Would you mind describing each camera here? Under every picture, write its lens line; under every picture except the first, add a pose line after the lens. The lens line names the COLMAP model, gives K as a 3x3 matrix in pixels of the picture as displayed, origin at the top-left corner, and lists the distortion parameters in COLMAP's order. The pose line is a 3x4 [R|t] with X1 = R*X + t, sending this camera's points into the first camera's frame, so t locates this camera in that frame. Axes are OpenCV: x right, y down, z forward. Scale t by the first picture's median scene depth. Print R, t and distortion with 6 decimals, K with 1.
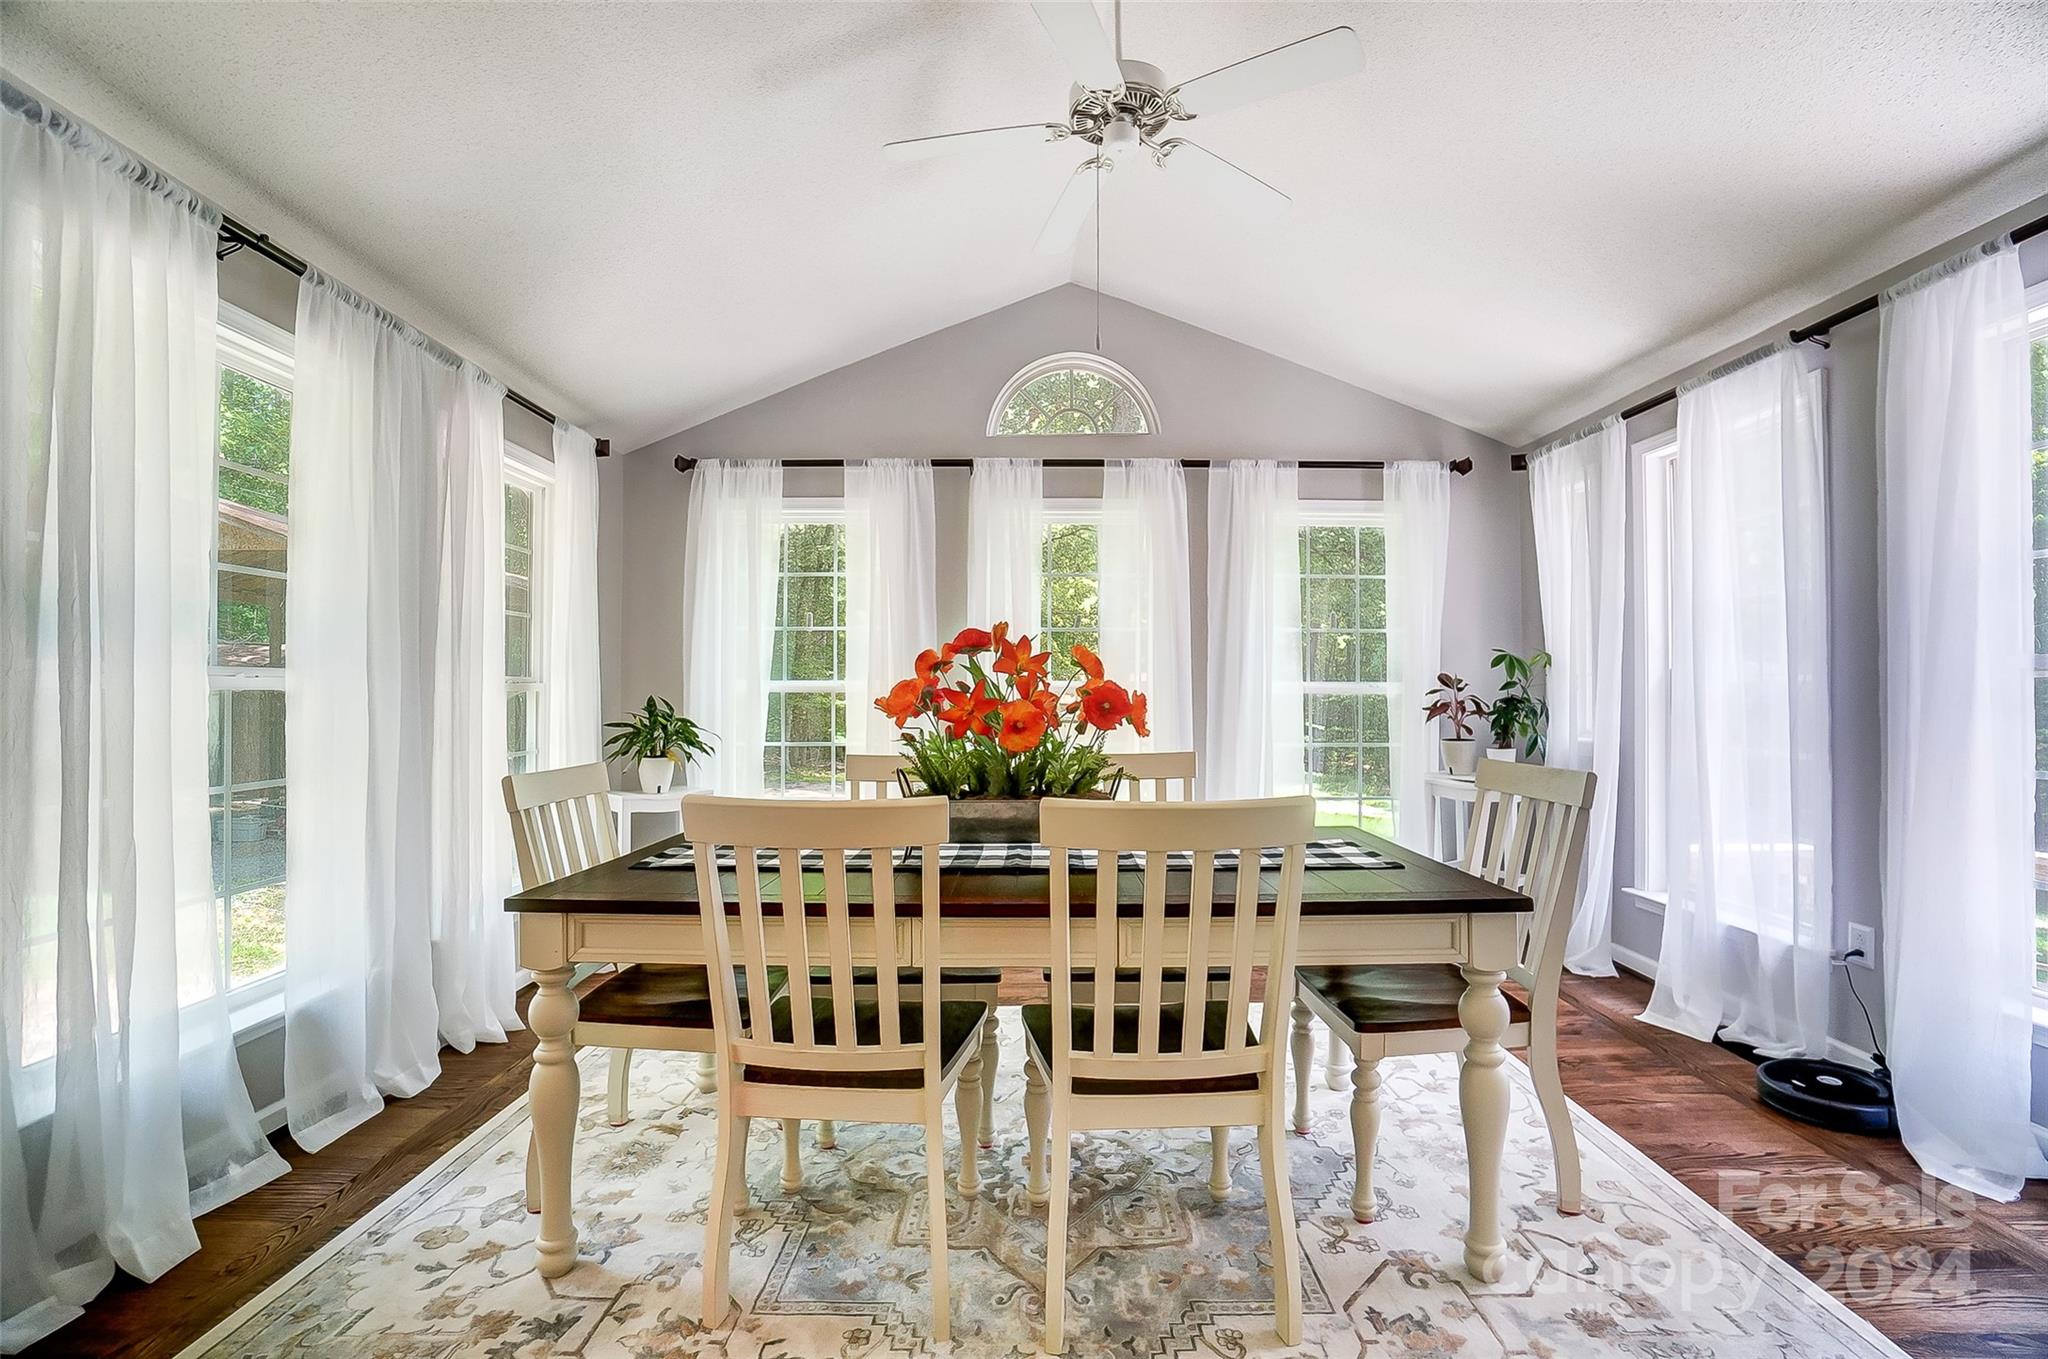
lens RADIAL K [[915.5, 0, 1015.7], [0, 915.5, 679.4], [0, 0, 1]] dist [-0.071307, 0.024527]
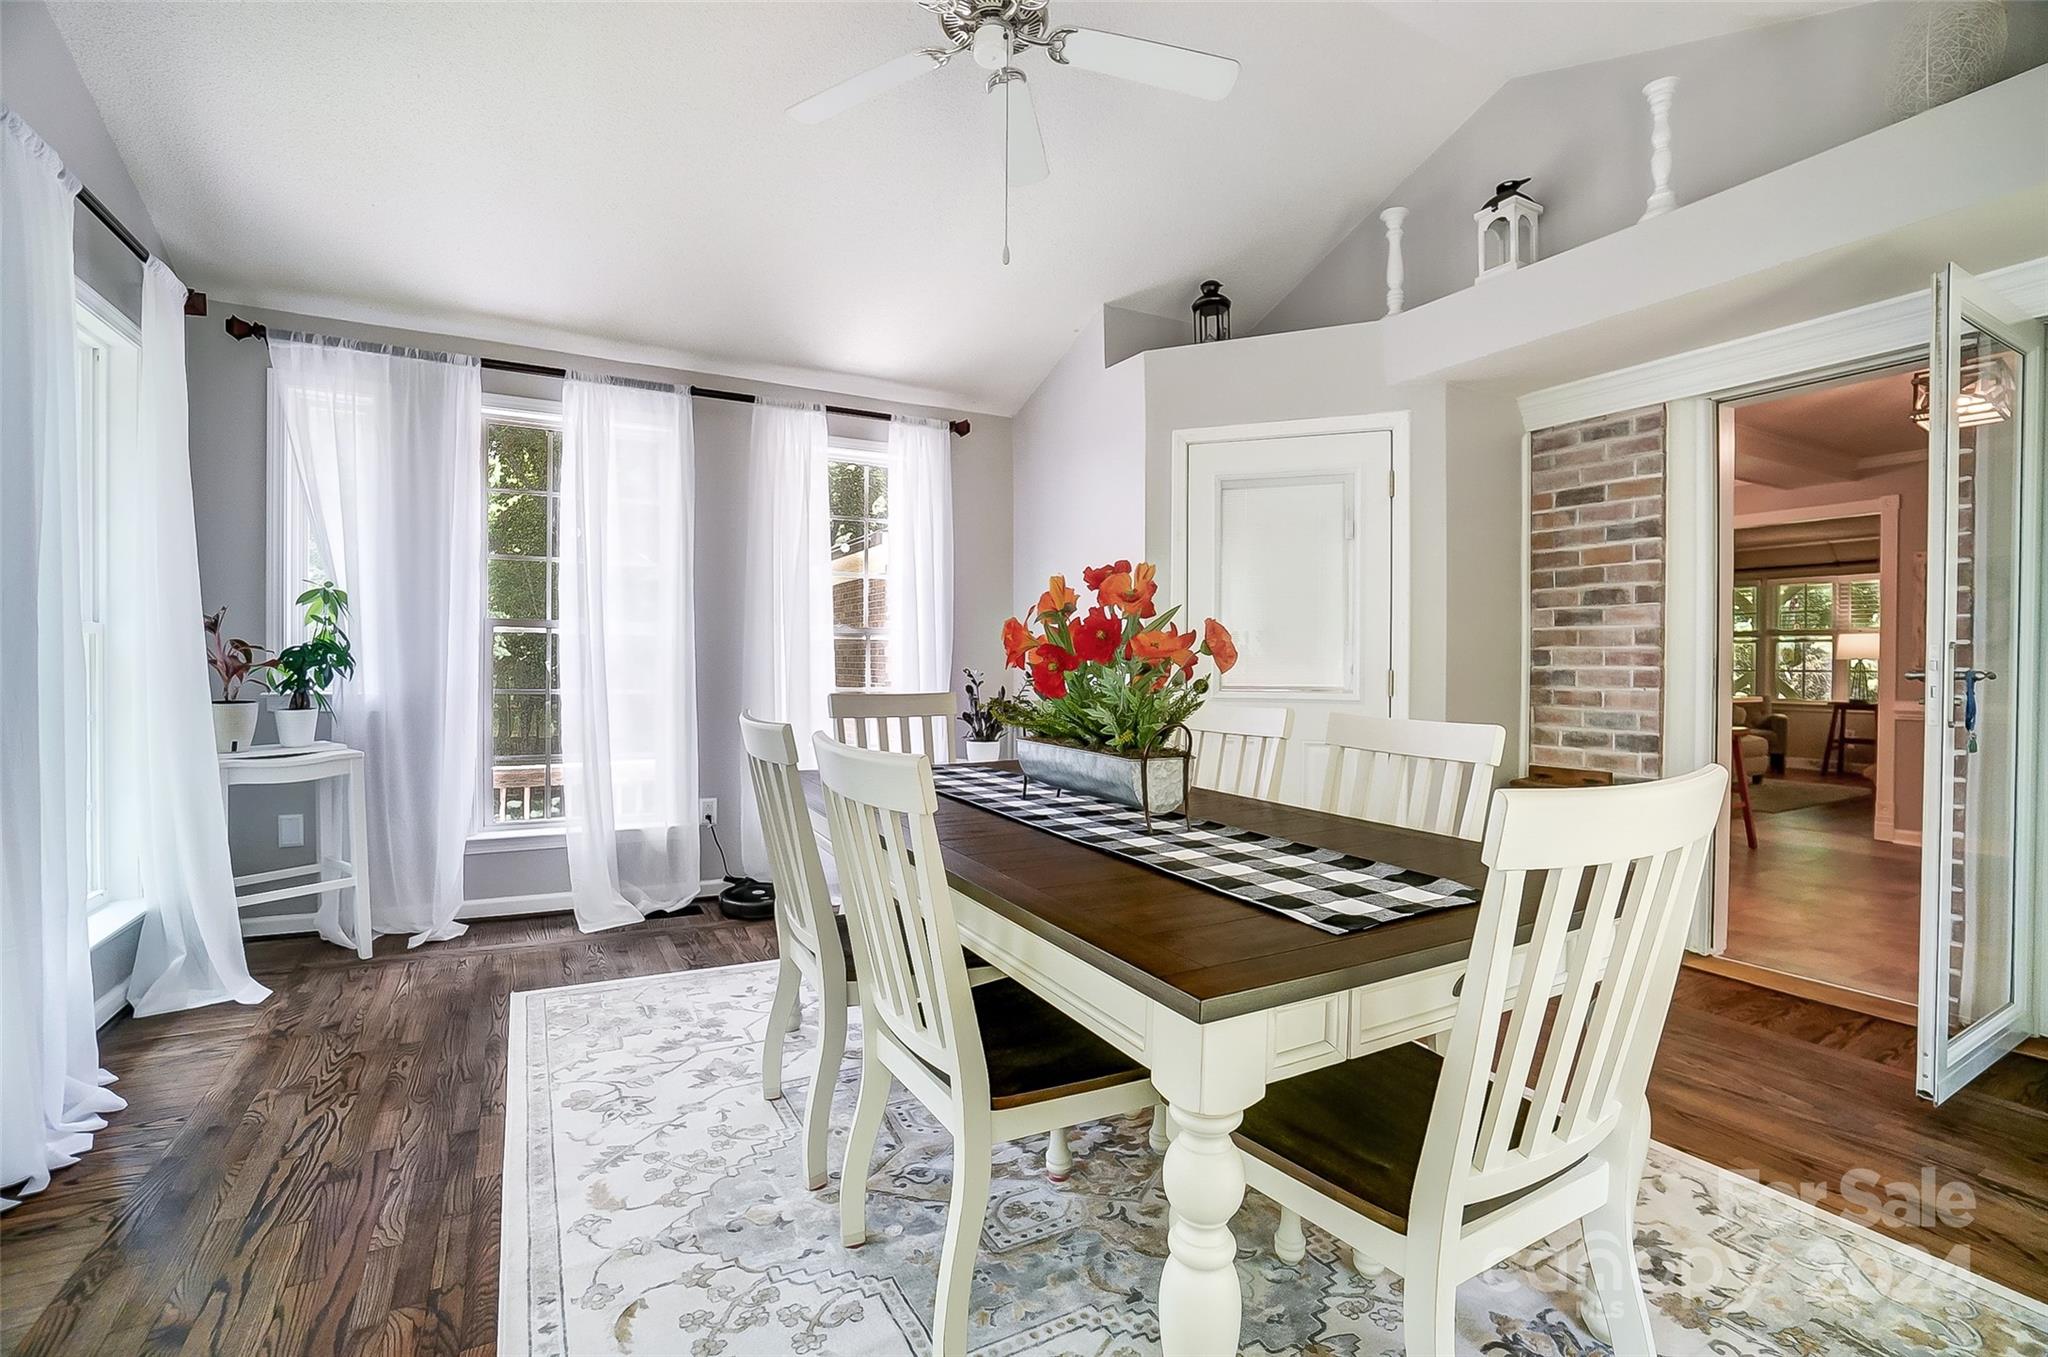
lens RADIAL K [[915.5, 0, 1015.7], [0, 915.5, 678.4], [0, 0, 1]] dist [-0.071307, 0.024527]
pose [[-0.494942, -0.017665, 0.868746, -0.435843], [-0.020310, 0.999755, 0.008758, 0.032615], [-0.868688, -0.013309, -0.495180, 0.873051]]
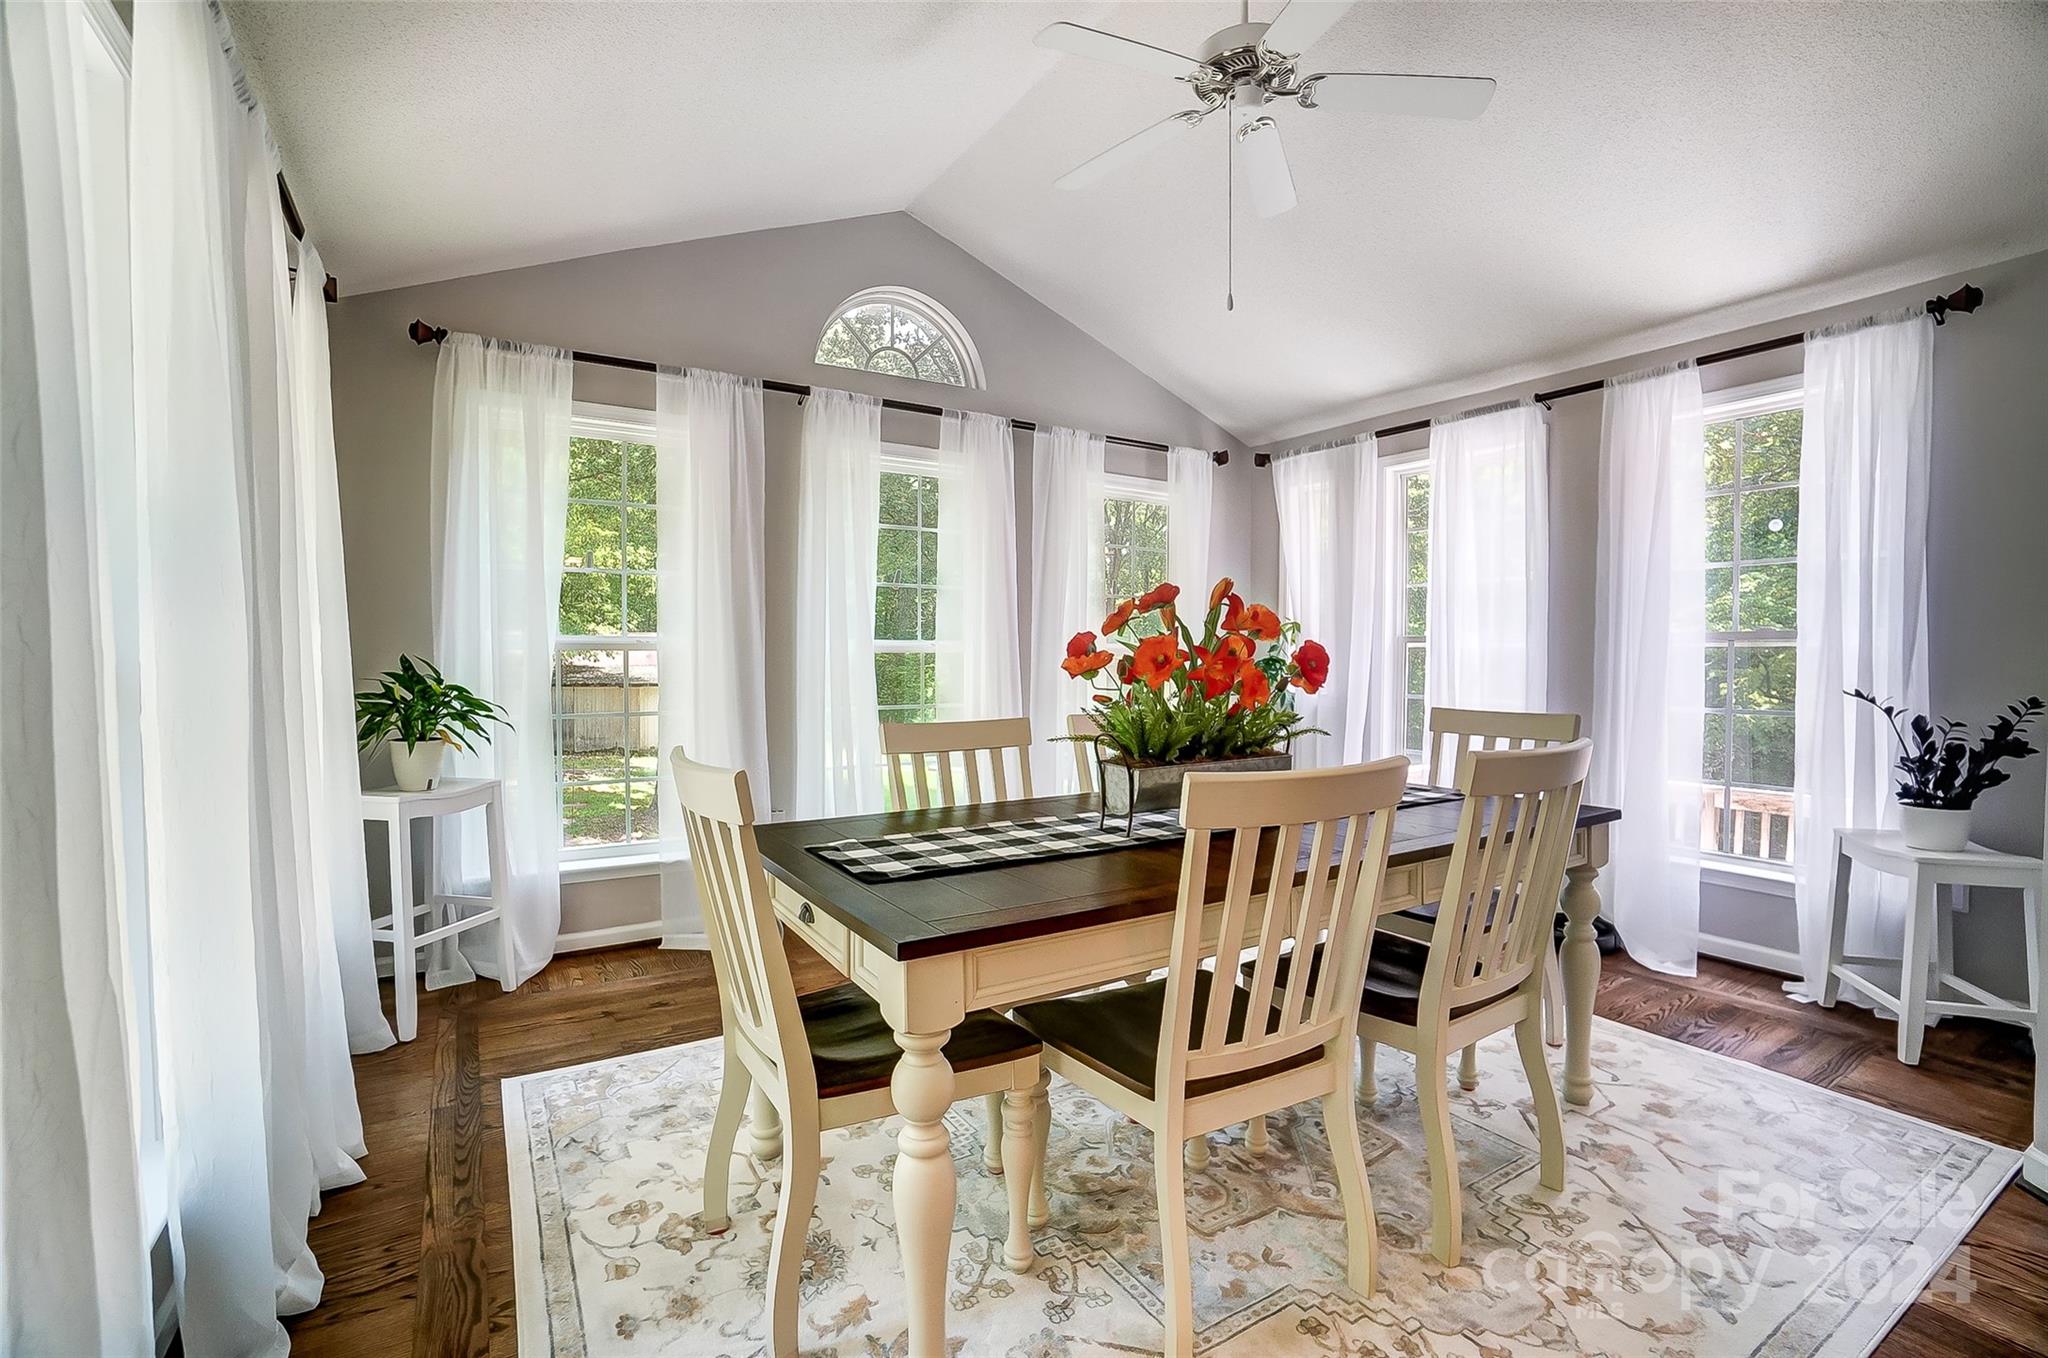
lens RADIAL K [[915.5, 0, 1015.7], [0, 915.5, 678.9], [0, 0, 1]] dist [-0.071307, 0.024527]
pose [[0.847861, -0.010666, 0.530112, -0.385104], [-0.011394, 0.999200, 0.038328, 0.004691], [-0.530096, -0.038536, 0.847061, 0.158899]]
